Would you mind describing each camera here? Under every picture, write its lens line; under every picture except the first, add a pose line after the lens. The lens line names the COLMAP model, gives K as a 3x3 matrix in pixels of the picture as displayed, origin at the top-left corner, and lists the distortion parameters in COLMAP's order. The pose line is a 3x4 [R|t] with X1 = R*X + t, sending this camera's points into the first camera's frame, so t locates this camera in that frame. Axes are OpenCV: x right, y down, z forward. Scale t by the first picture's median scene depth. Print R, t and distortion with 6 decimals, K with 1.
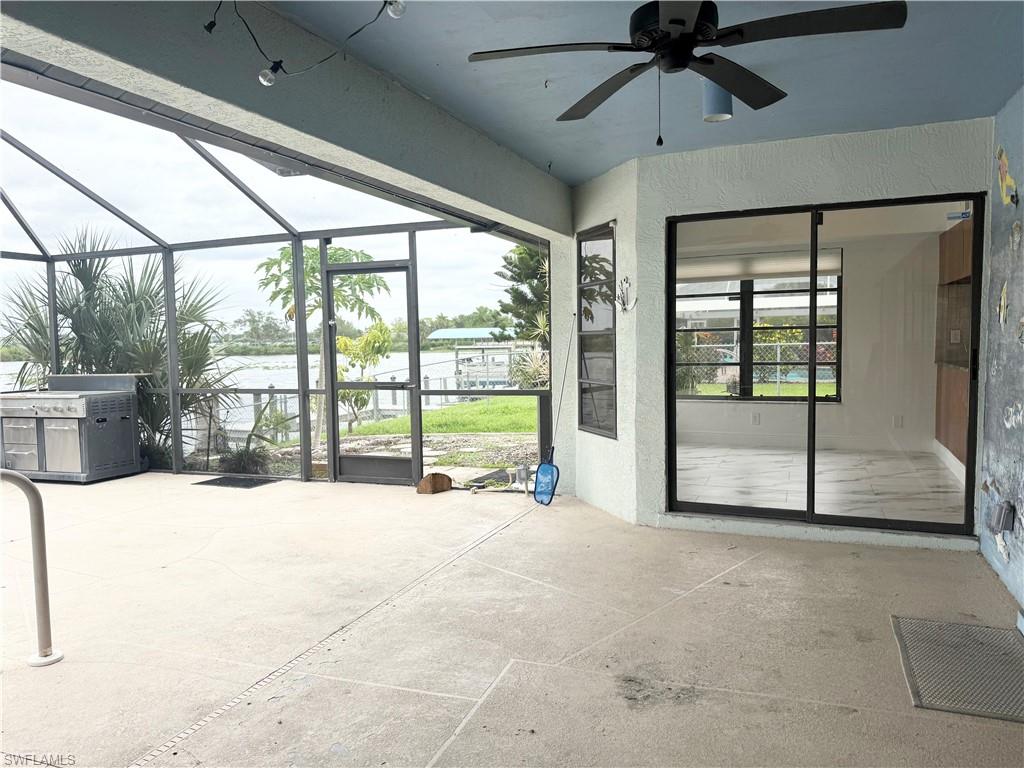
lens RADIAL K [[716.2, 0, 512.7], [0, 716.2, 390.7], [0, 0, 1]] dist [0.092825, -0.138828]
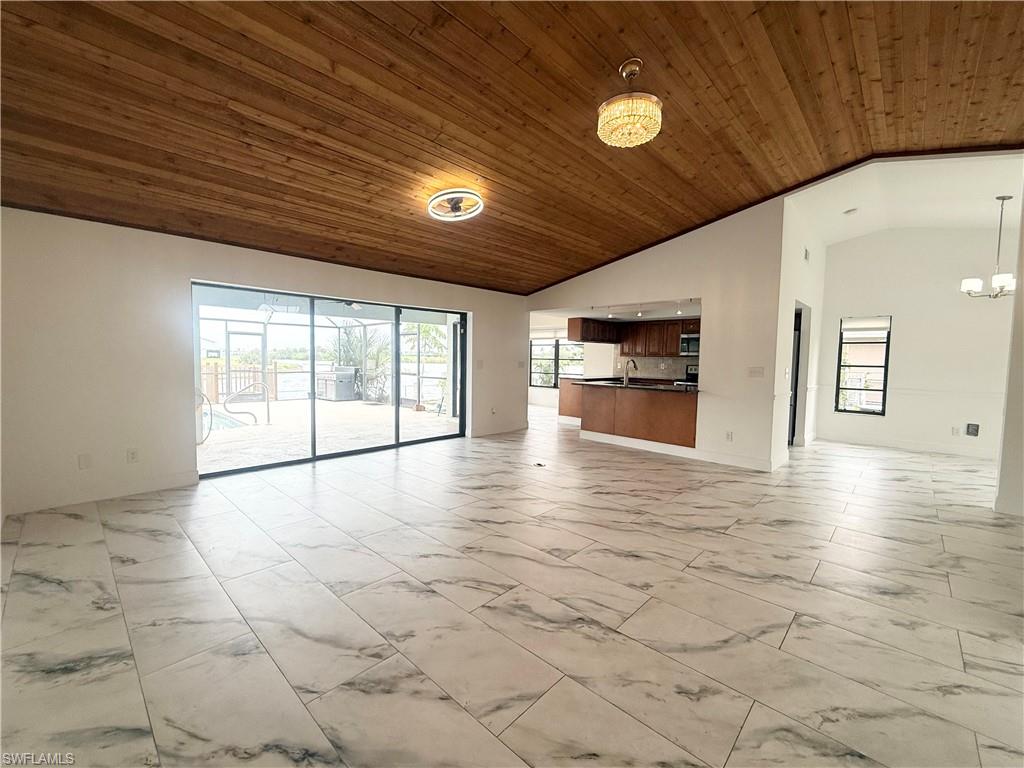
lens RADIAL K [[423.6, 0, 512.8], [0, 423.6, 384.9], [0, 0, 1]] dist [-0.000581, 0.000108]
pose [[0.932289, 0.059073, -0.356859, 0.801514], [-0.062419, 0.998048, 0.002144, 0.007227], [0.356289, 0.020276, 0.934156, -0.445204]]
